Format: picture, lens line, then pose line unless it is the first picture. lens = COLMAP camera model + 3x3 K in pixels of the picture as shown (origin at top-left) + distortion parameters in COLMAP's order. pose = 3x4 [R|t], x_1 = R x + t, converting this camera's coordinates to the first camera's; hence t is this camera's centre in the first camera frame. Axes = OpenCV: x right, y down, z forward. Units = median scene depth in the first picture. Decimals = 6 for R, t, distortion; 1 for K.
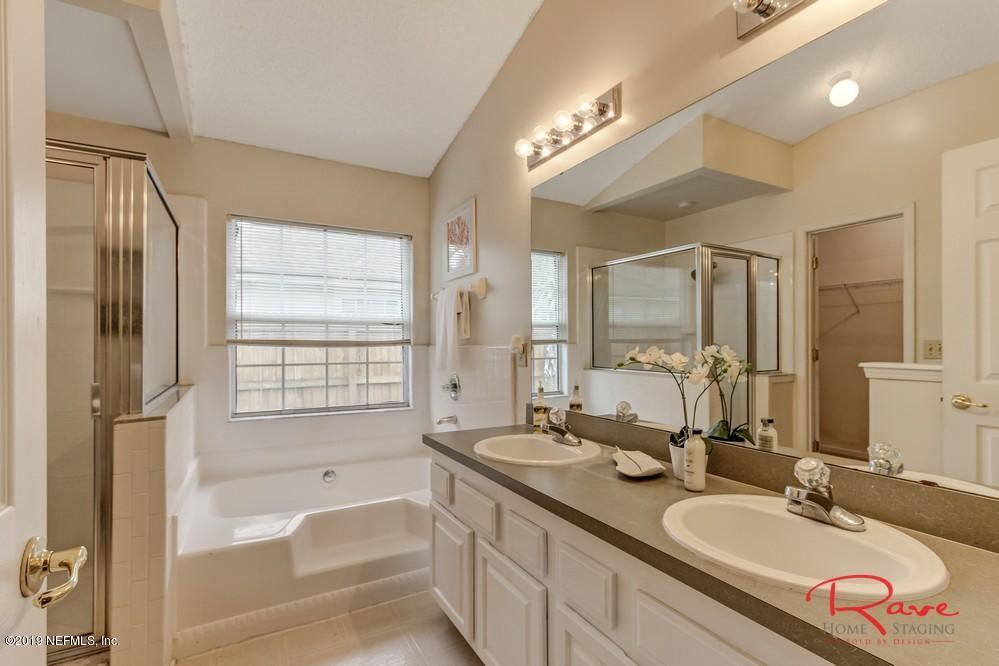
lens RADIAL K [[461.7, 0, 497.9], [0, 461.7, 338.7], [0, 0, 1]] dist [-0.008191, 0.006092]
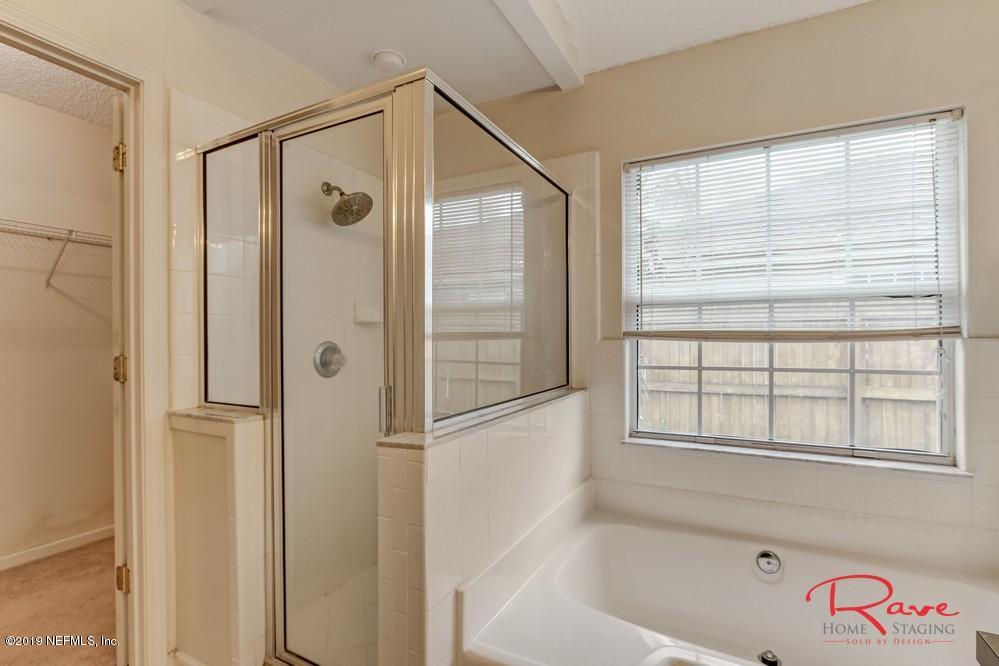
lens RADIAL K [[461.7, 0, 521.7], [0, 461.7, 340.6], [0, 0, 1]] dist [-0.008191, 0.006092]
pose [[0.556731, -0.001000, -0.830692, -0.050978], [0.012734, 0.999892, 0.007331, 0.008107], [0.830595, -0.014660, 0.556684, 0.393041]]
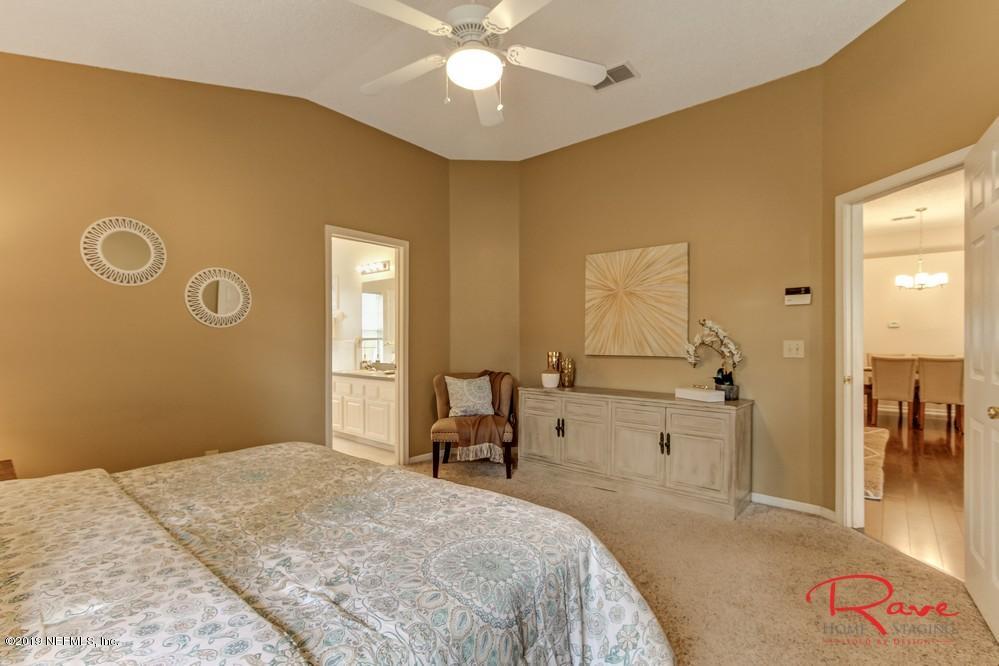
lens RADIAL K [[461.7, 0, 499.7], [0, 461.7, 338.7], [0, 0, 1]] dist [-0.008191, 0.006092]
pose [[0.940430, 0.002890, 0.339975, -0.126107], [-0.004627, 0.999980, 0.004298, -0.012183], [-0.339956, -0.005615, 0.940425, -2.655449]]
